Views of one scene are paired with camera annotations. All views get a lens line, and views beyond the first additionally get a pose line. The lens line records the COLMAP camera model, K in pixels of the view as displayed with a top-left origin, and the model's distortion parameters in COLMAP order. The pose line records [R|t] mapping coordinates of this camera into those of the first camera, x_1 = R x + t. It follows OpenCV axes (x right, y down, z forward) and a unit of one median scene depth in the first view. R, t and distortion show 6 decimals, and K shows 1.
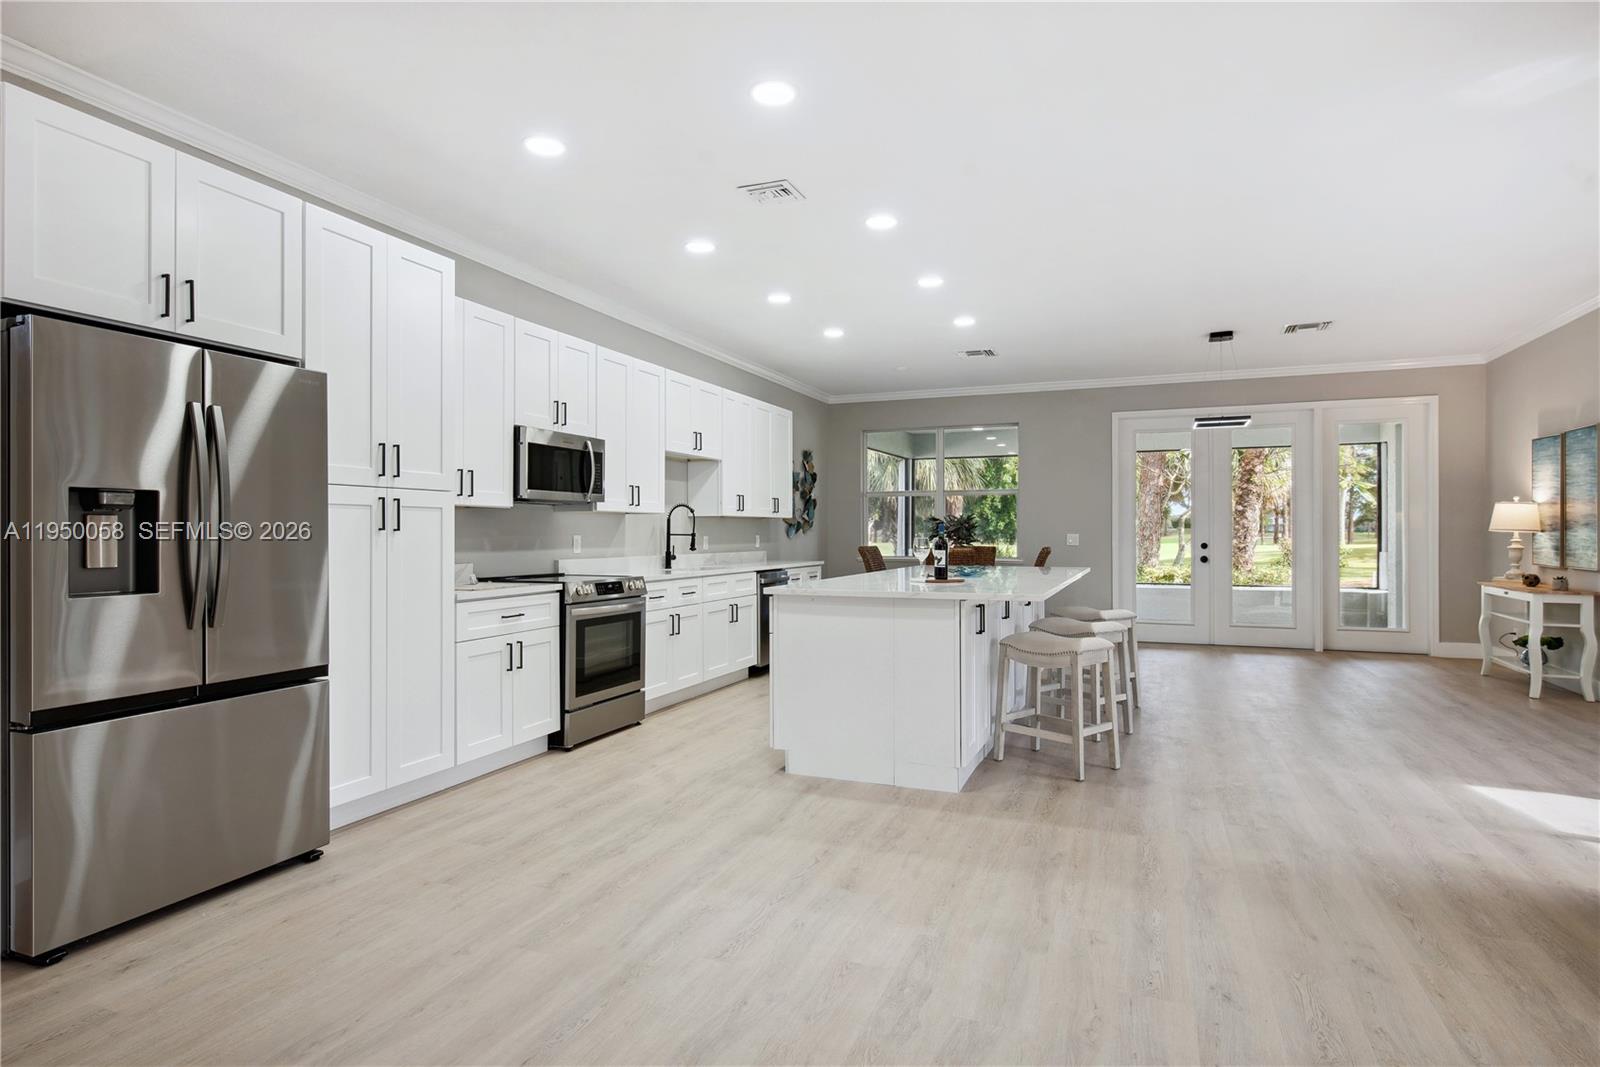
lens RADIAL K [[848.0, 0, 796.6], [0, 848.0, 532.3], [0, 0, 1]] dist [0.002308, 0.000456]
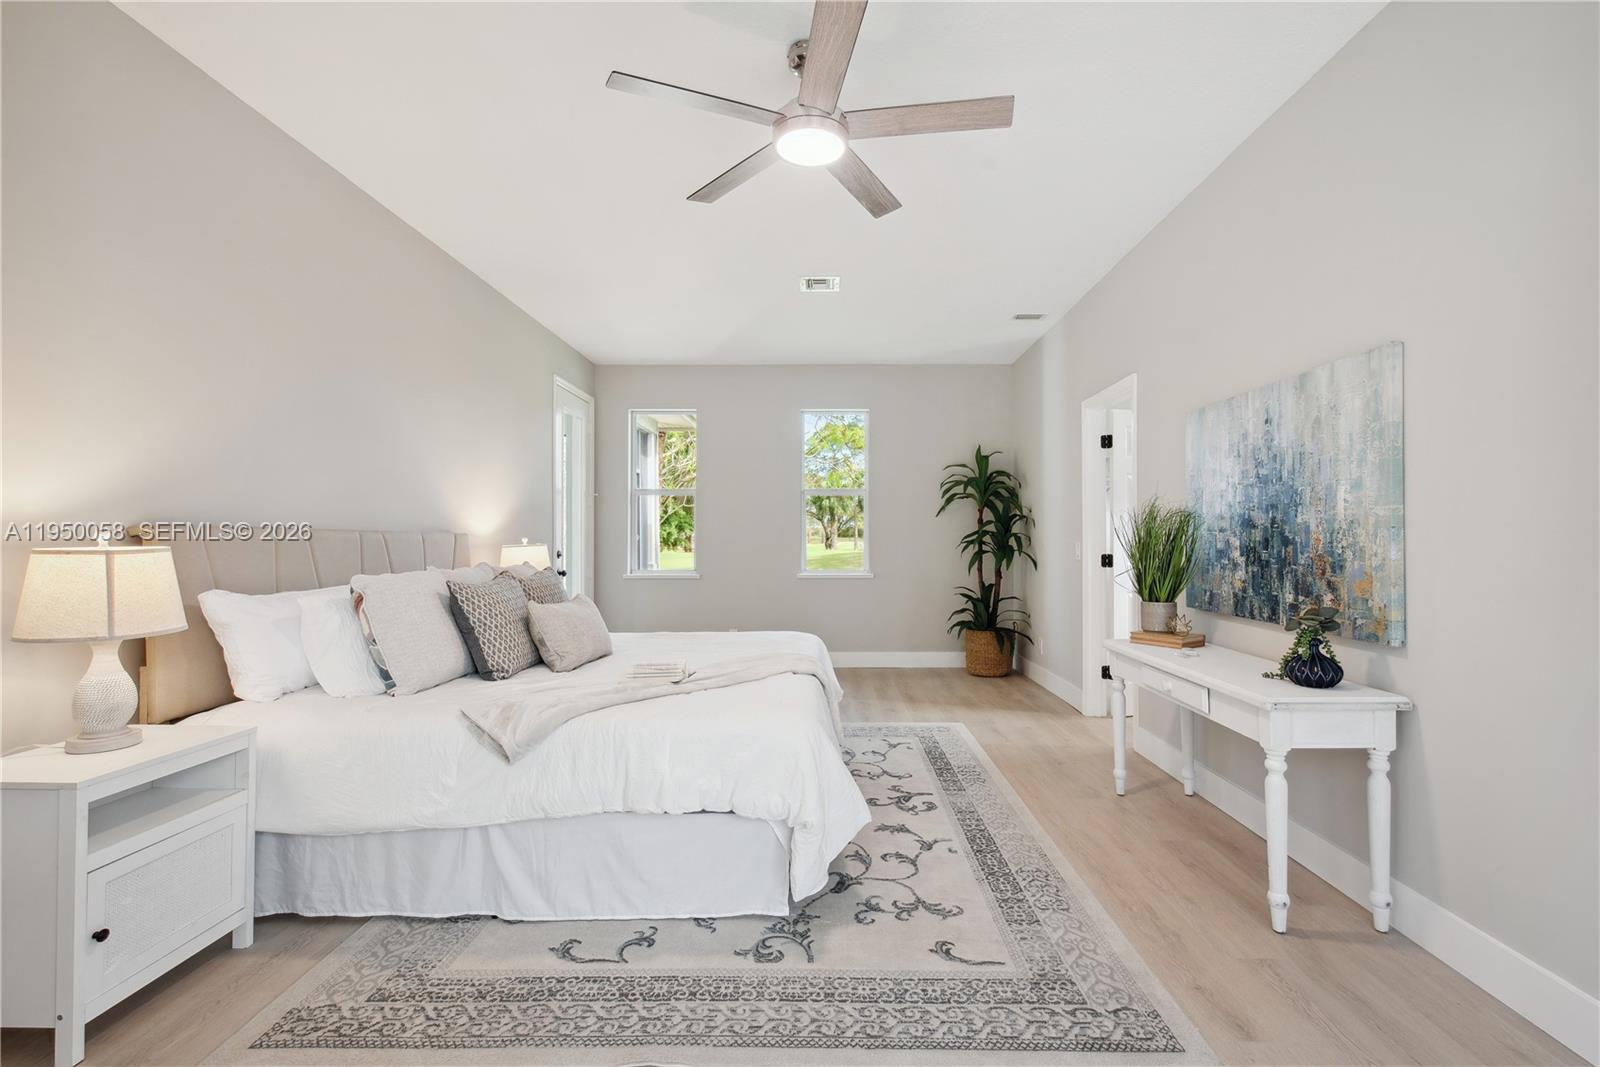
lens RADIAL K [[703.2, 0, 805.9], [0, 703.2, 533.2], [0, 0, 1]] dist [-0.006901, -0.000789]
pose [[0.932501, 0.007575, 0.361088, -0.271057], [-0.003384, 0.999919, -0.012239, 0.001043], [-0.361152, 0.010191, 0.932451, 0.304755]]
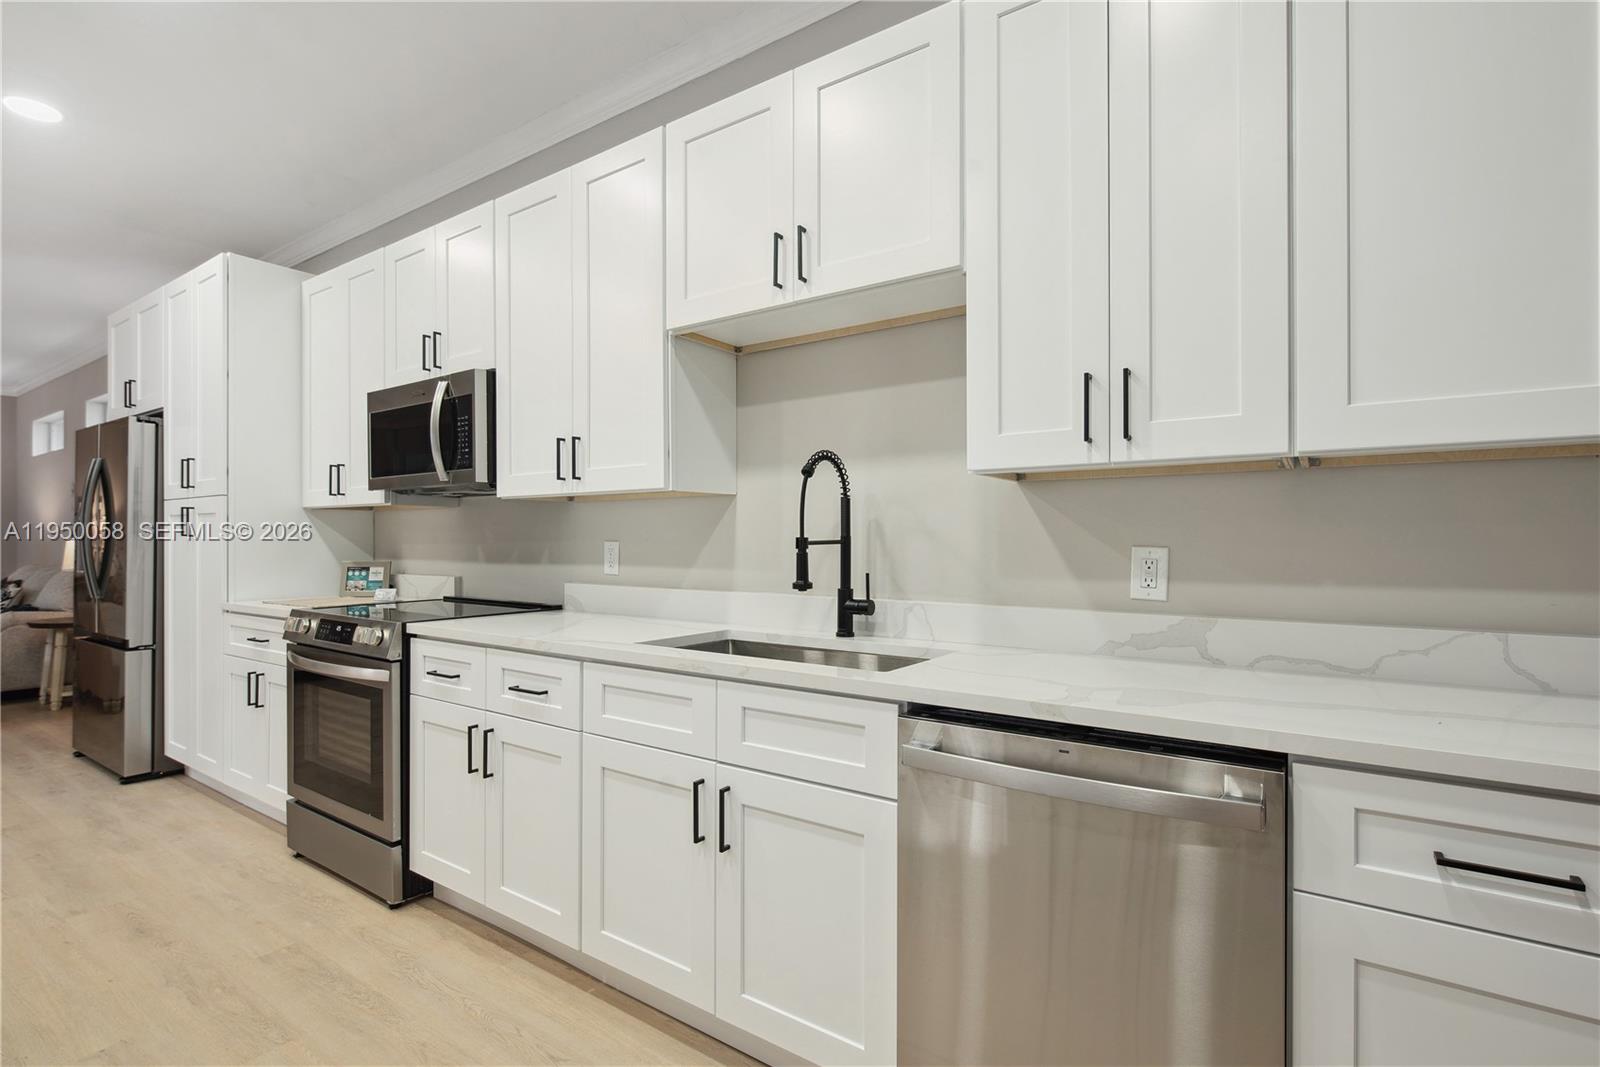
lens RADIAL K [[771.0, 0, 795.5], [0, 771.0, 536.2], [0, 0, 1]] dist [0.005096, -0.000460]
pose [[-0.230237, -0.000784, -0.973134, 0.218434], [0.003168, 0.999994, -0.001555, 0.001093], [0.973130, -0.003441, -0.230233, 1.350637]]
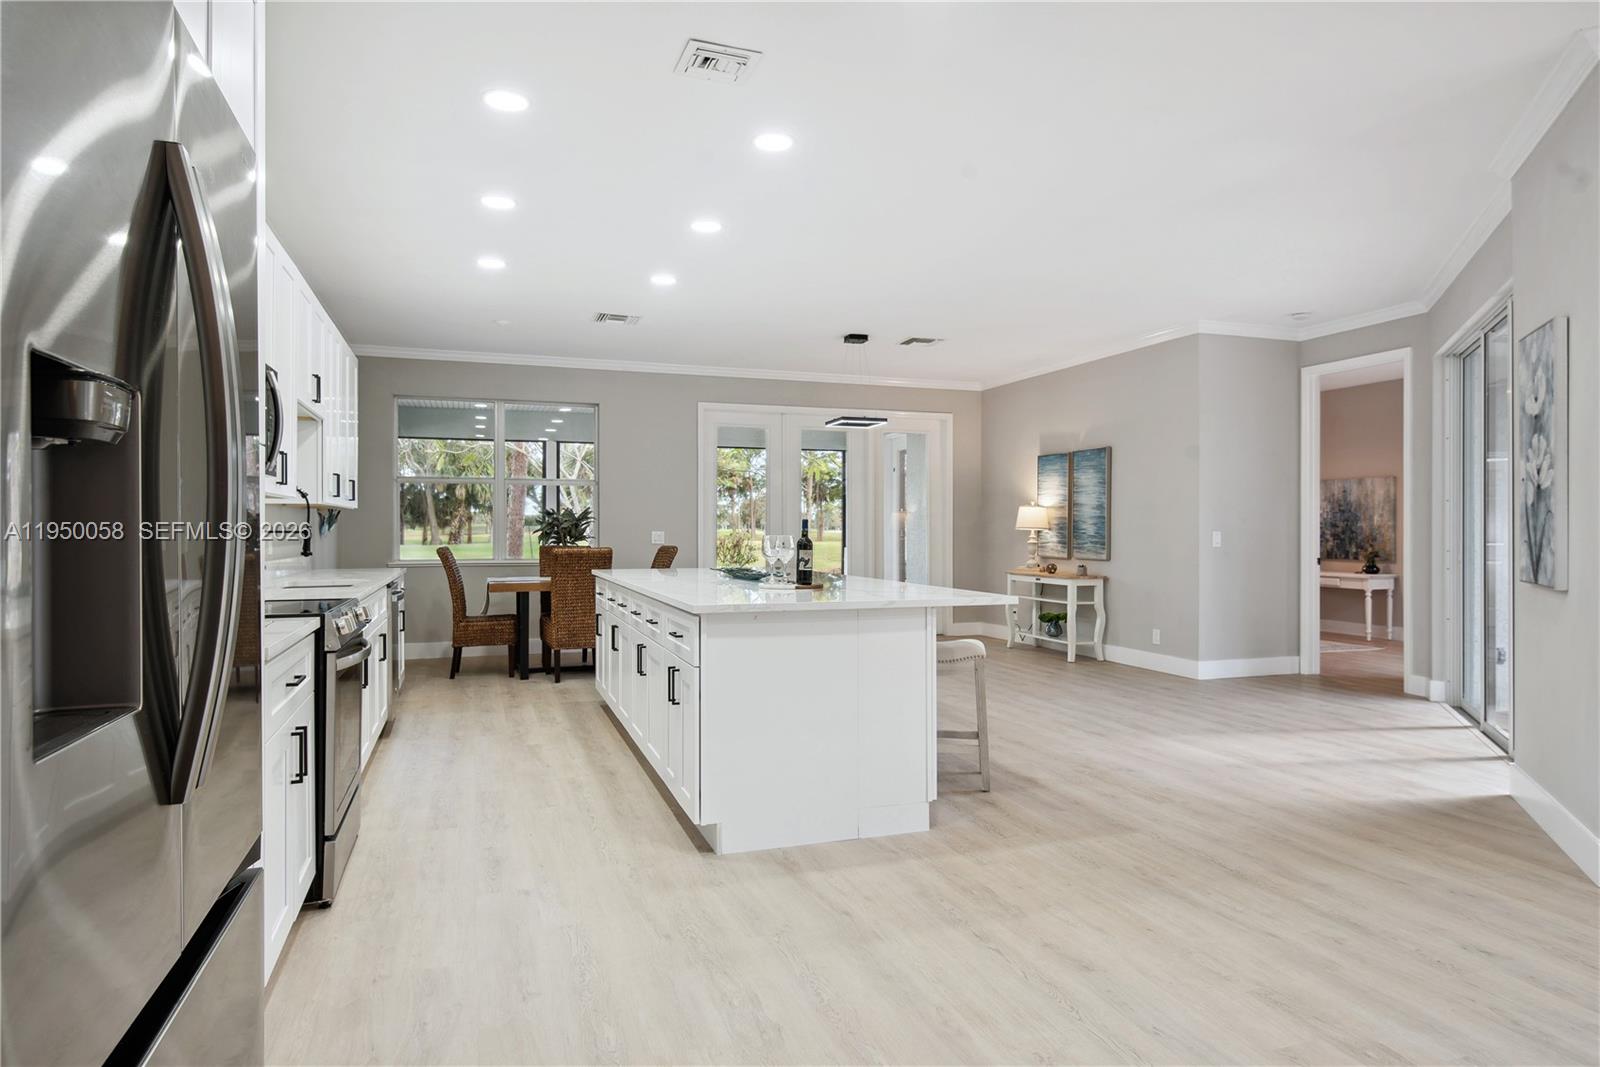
lens RADIAL K [[922.7, 0, 793.1], [0, 922.7, 532.6], [0, 0, 1]] dist [0.003956, -0.000119]
pose [[0.752195, 0.000404, 0.658940, -0.389515], [-0.002907, 0.999992, 0.002706, 0.000916], [-0.658934, -0.003951, 0.752191, 0.279639]]
